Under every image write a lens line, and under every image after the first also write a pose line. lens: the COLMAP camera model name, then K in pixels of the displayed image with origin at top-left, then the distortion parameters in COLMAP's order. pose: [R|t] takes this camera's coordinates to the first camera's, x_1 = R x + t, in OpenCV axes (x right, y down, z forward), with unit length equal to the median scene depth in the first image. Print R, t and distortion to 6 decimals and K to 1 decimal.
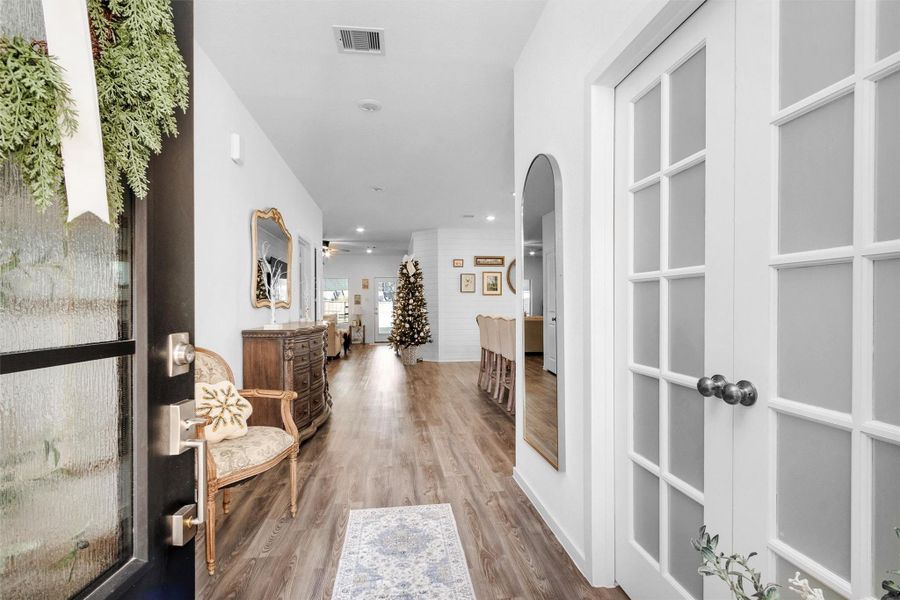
lens RADIAL K [[406.8, 0, 444.3], [0, 406.8, 306.6], [0, 0, 1]] dist [0.000527, 0.001392]
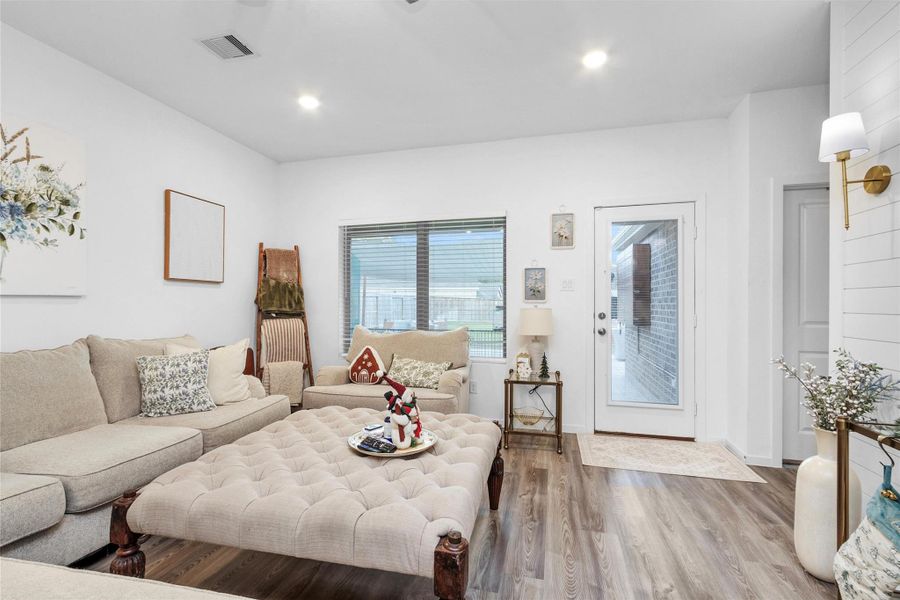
lens RADIAL K [[406.8, 0, 448.1], [0, 406.8, 302.0], [0, 0, 1]] dist [0.000527, 0.001392]
pose [[0.923998, 0.009064, -0.382291, -0.157457], [-0.008194, 0.999959, 0.003902, -0.004629], [0.382310, -0.000473, 0.924034, 0.697603]]
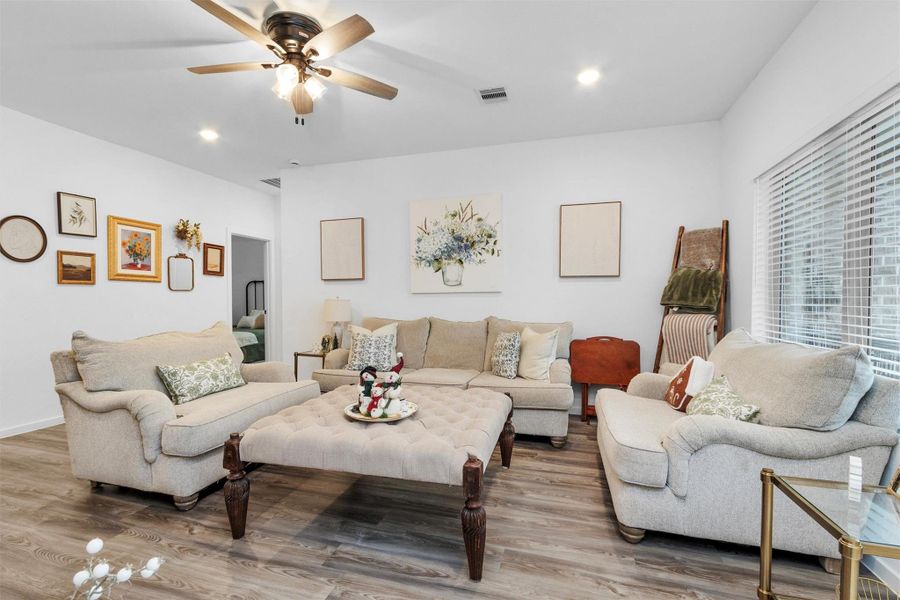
lens RADIAL K [[406.8, 0, 443.4], [0, 406.8, 305.6], [0, 0, 1]] dist [0.000527, 0.001392]
pose [[-0.423892, 0.024110, -0.905392, -0.088841], [0.009854, 0.999709, 0.022009, -0.001932], [0.905659, 0.000407, -0.424006, 0.916108]]
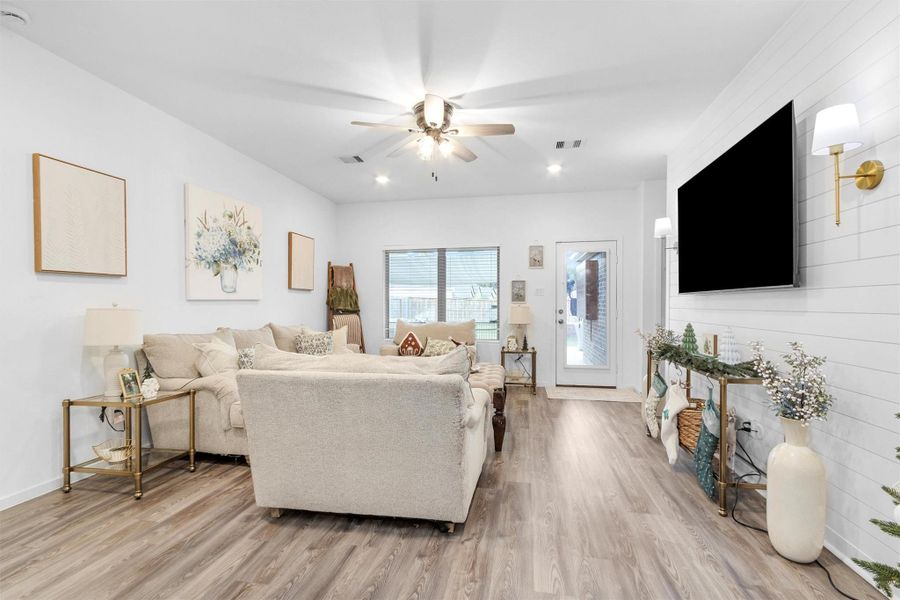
lens RADIAL K [[406.8, 0, 447.5], [0, 406.8, 305.7], [0, 0, 1]] dist [0.000527, 0.001392]
pose [[0.947192, 0.011221, -0.320471, -0.141245], [-0.007505, 0.999890, 0.012828, -0.005964], [0.320579, -0.009745, 0.947172, 0.535417]]
